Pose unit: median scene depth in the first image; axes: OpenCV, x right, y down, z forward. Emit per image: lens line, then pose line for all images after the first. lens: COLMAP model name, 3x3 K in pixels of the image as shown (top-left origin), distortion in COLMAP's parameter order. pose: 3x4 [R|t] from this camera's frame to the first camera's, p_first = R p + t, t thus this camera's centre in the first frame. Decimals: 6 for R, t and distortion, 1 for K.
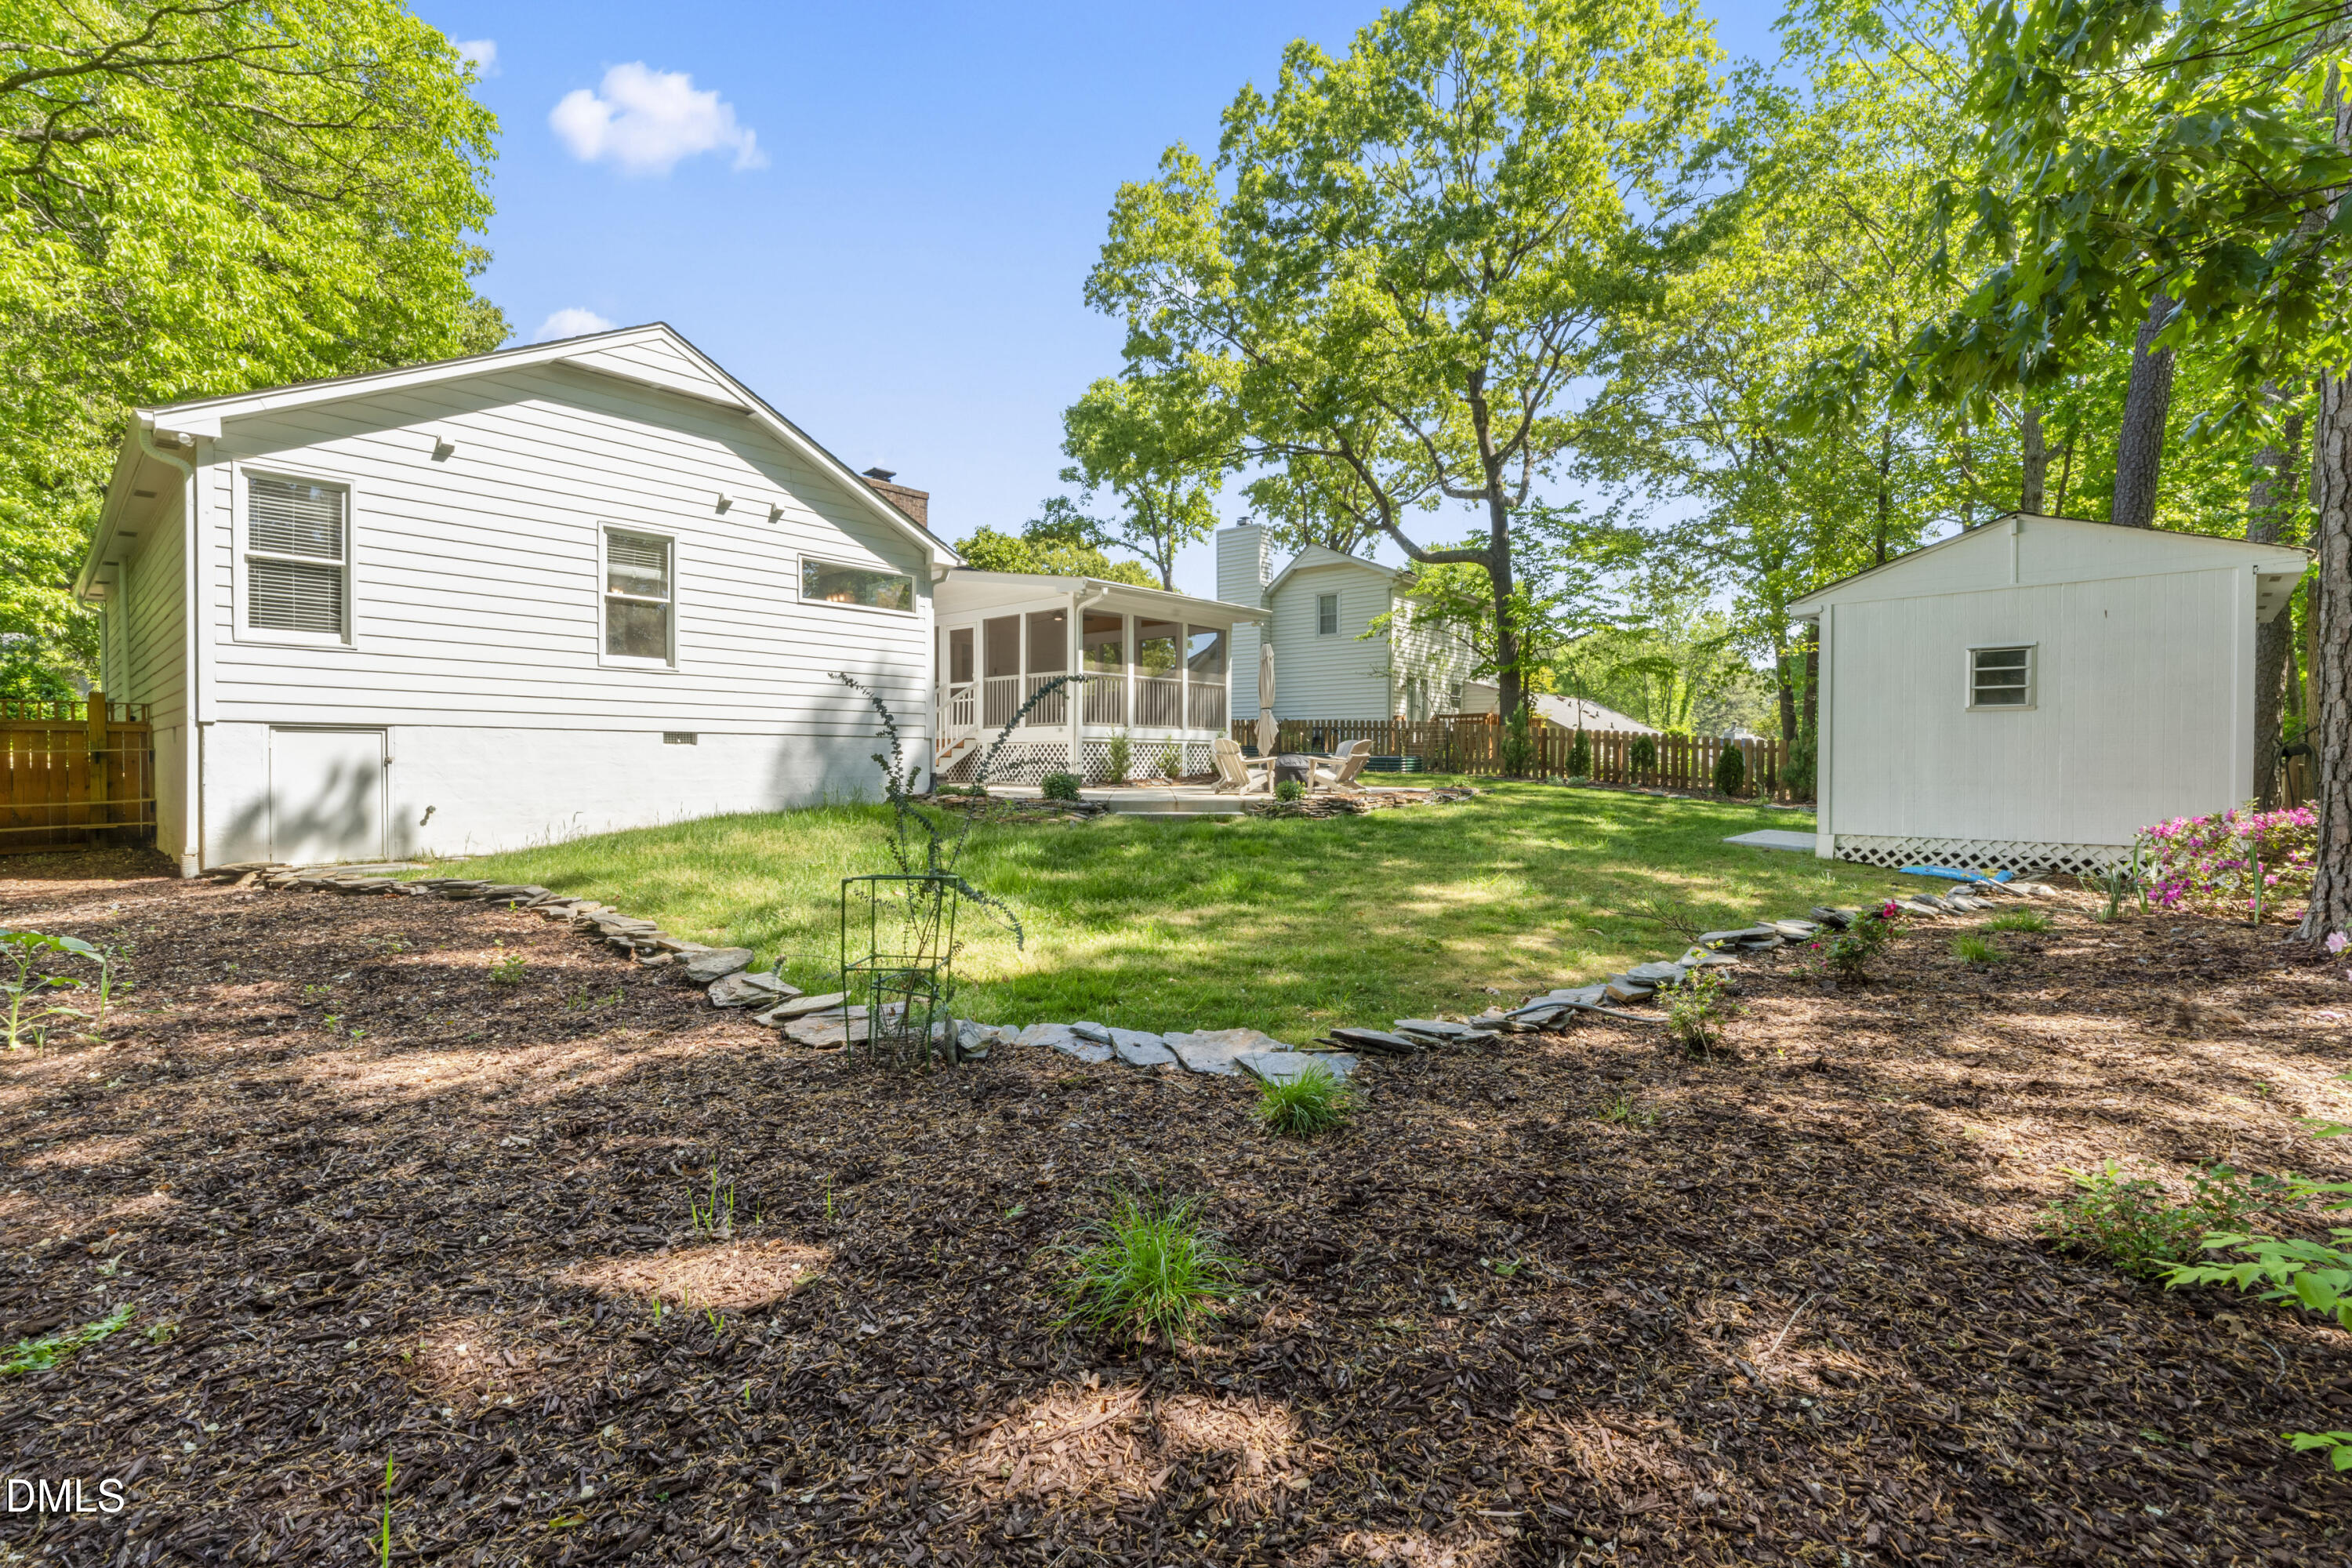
lens RADIAL K [[1020.4, 0, 1179.2], [0, 1020.4, 779.2], [0, 0, 1]] dist [-0.000506, -0.000420]
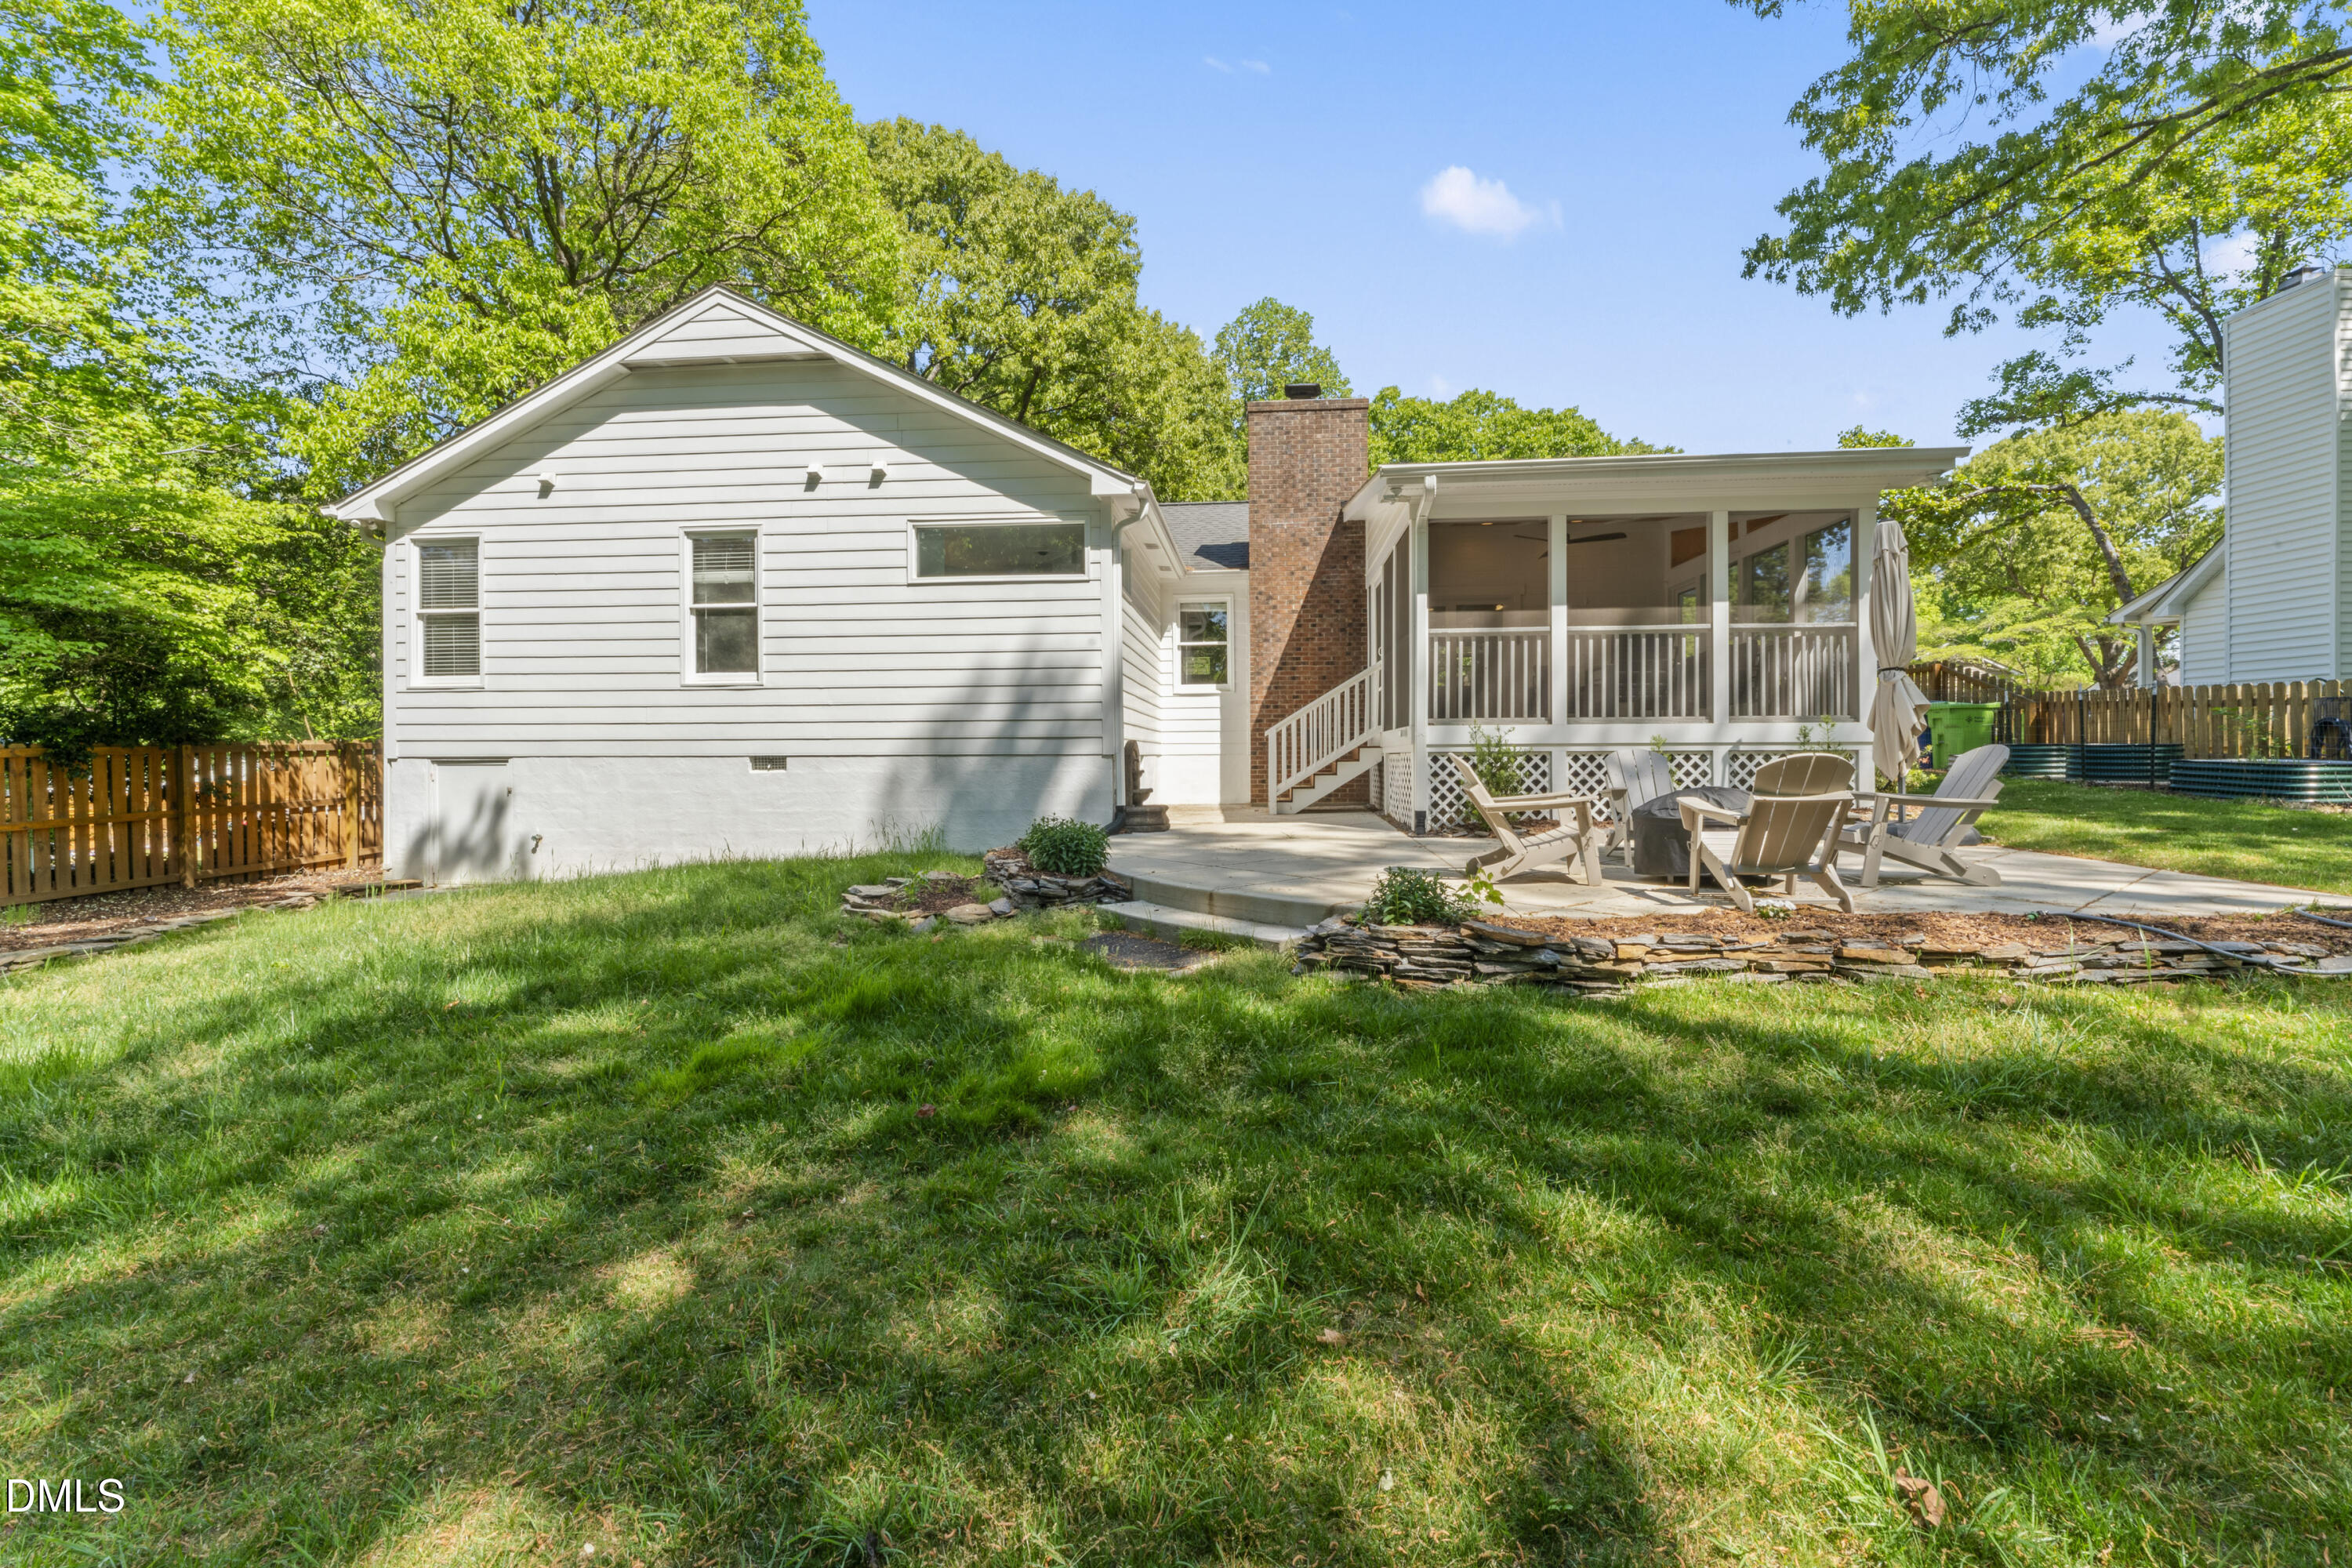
lens RADIAL K [[1020.4, 0, 1179.2], [0, 1020.4, 779.2], [0, 0, 1]] dist [-0.000506, -0.000420]
pose [[0.593811, 0.014382, -0.804476, 0.410153], [-0.006065, 0.999892, 0.013399, -0.040477], [0.804582, -0.003077, 0.593834, 0.773960]]
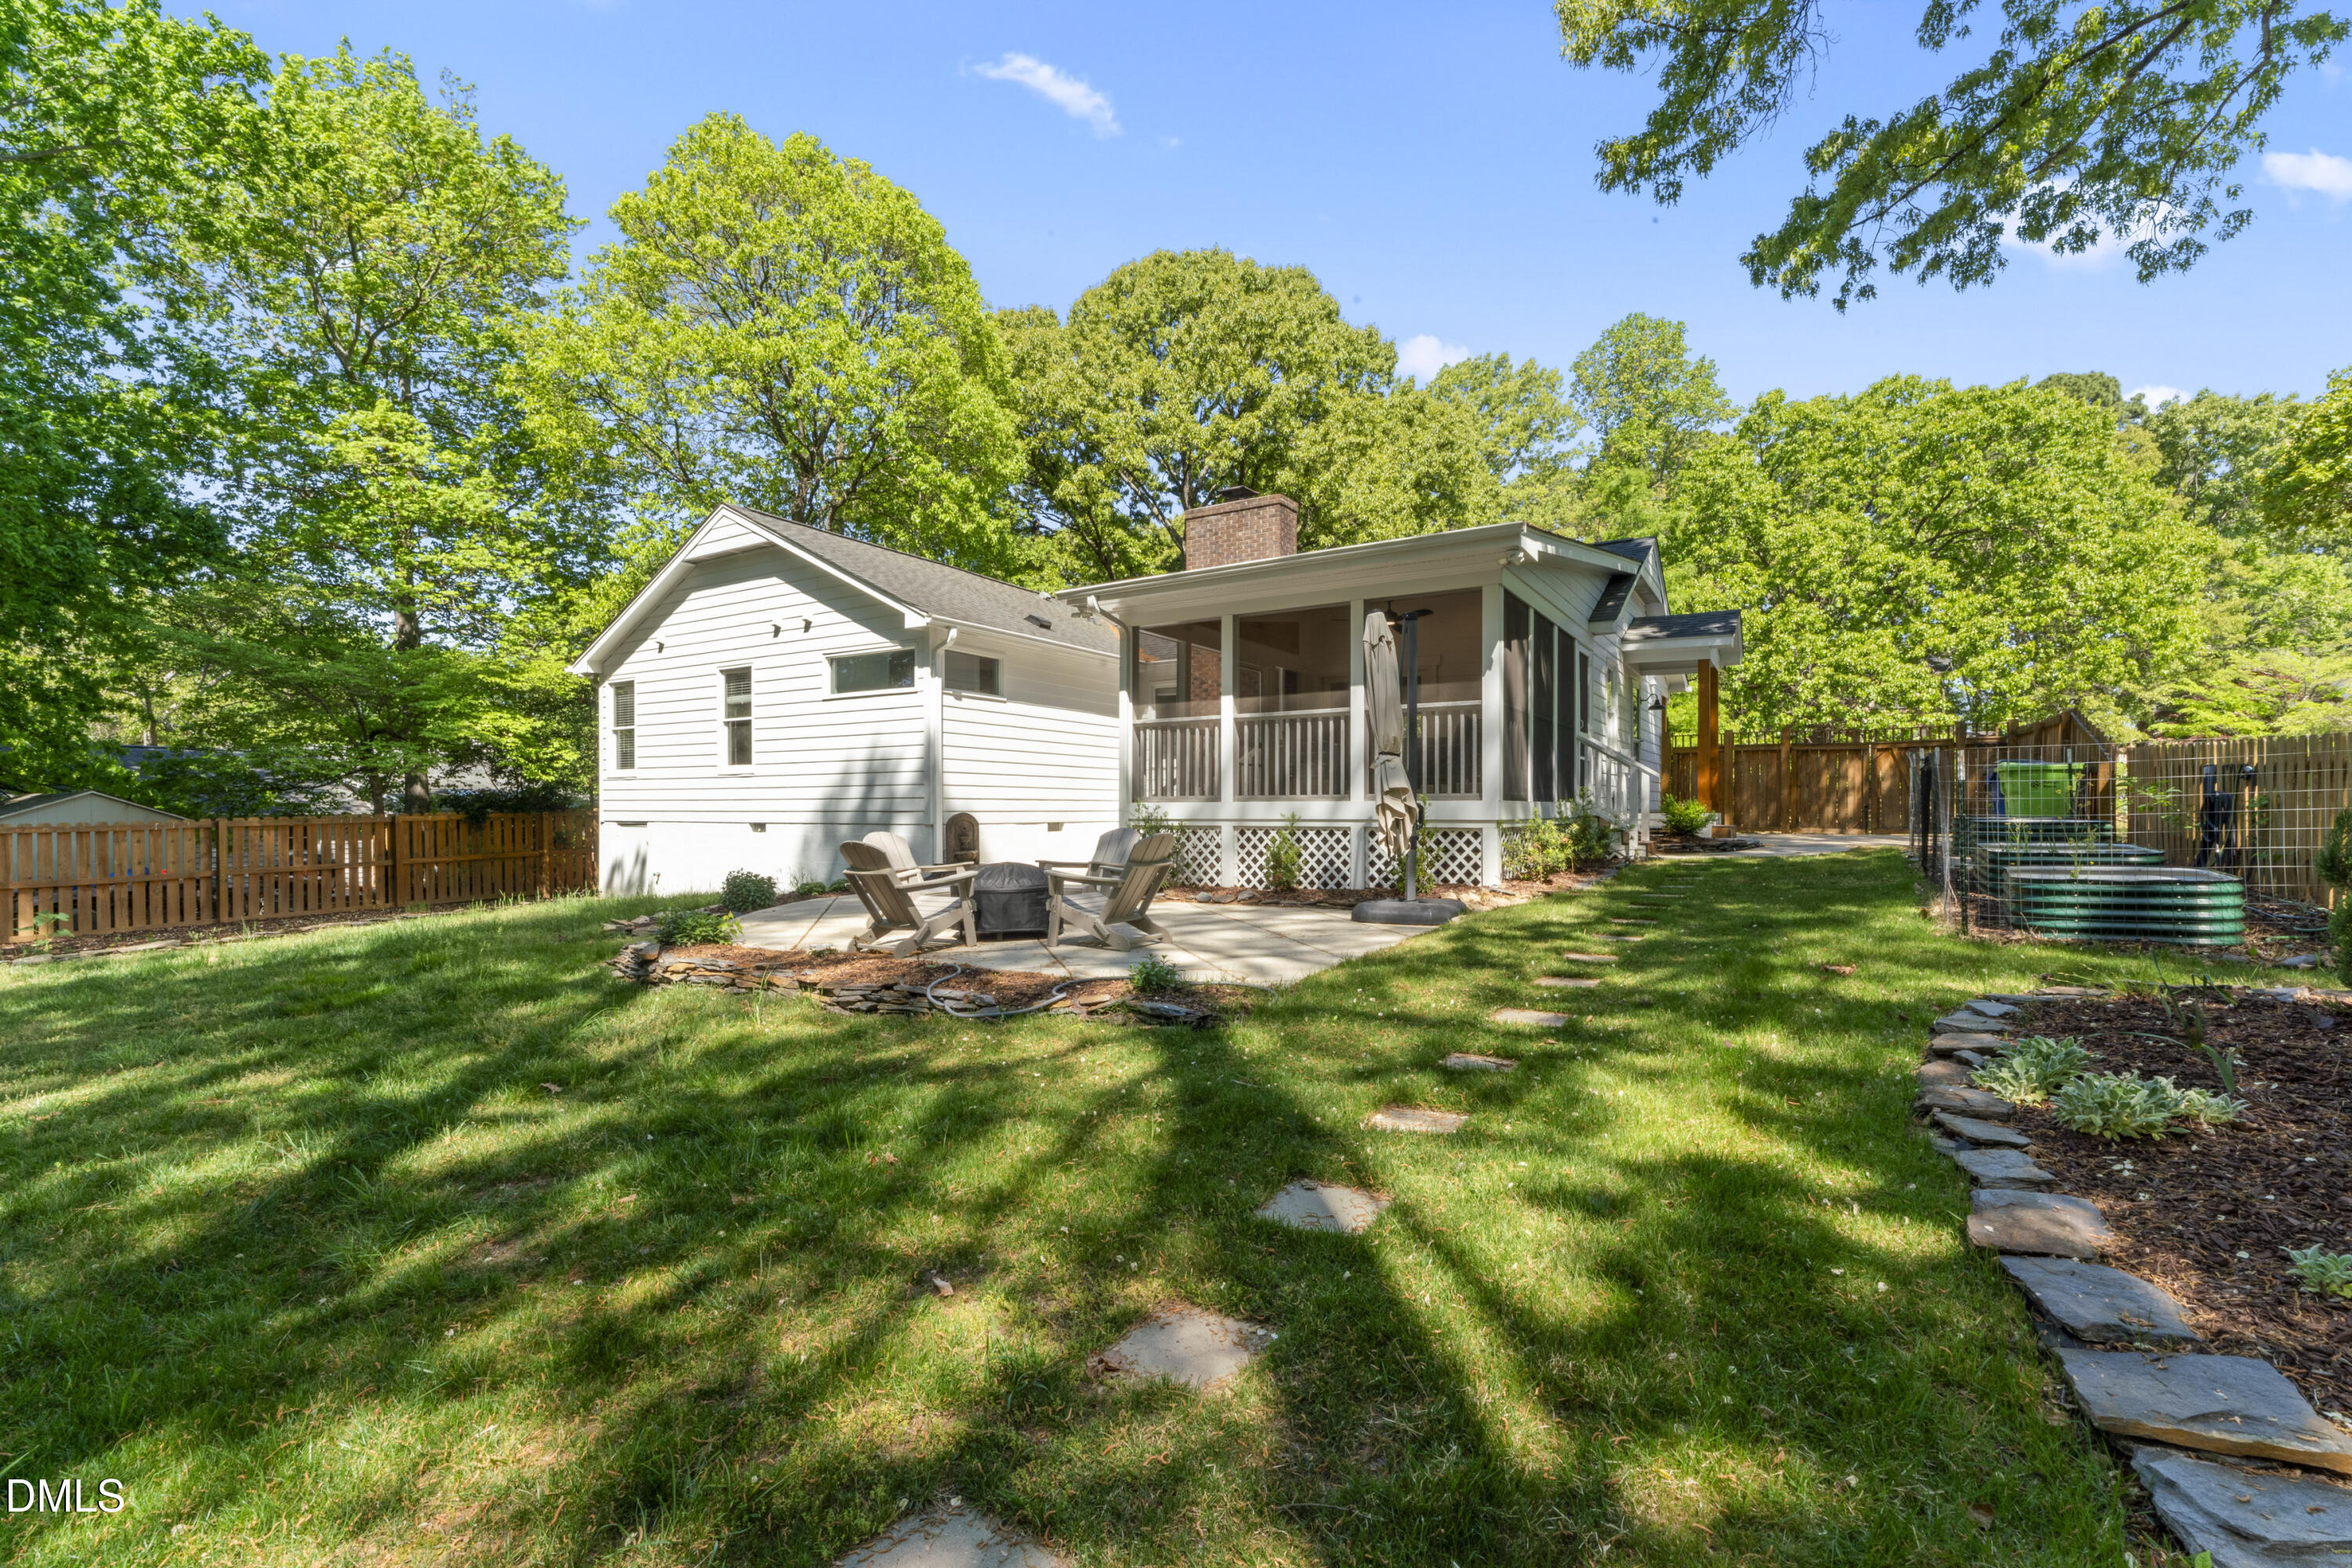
lens RADIAL K [[1067.4, 0, 1166.1], [0, 1067.4, 873.6], [0, 0, 1]] dist [-0.001253, -0.000304]
pose [[0.145501, 0.043908, -0.988383, 0.876546], [-0.022510, 0.998903, 0.041062, -0.049079], [0.989102, 0.016274, 0.146330, 1.312173]]
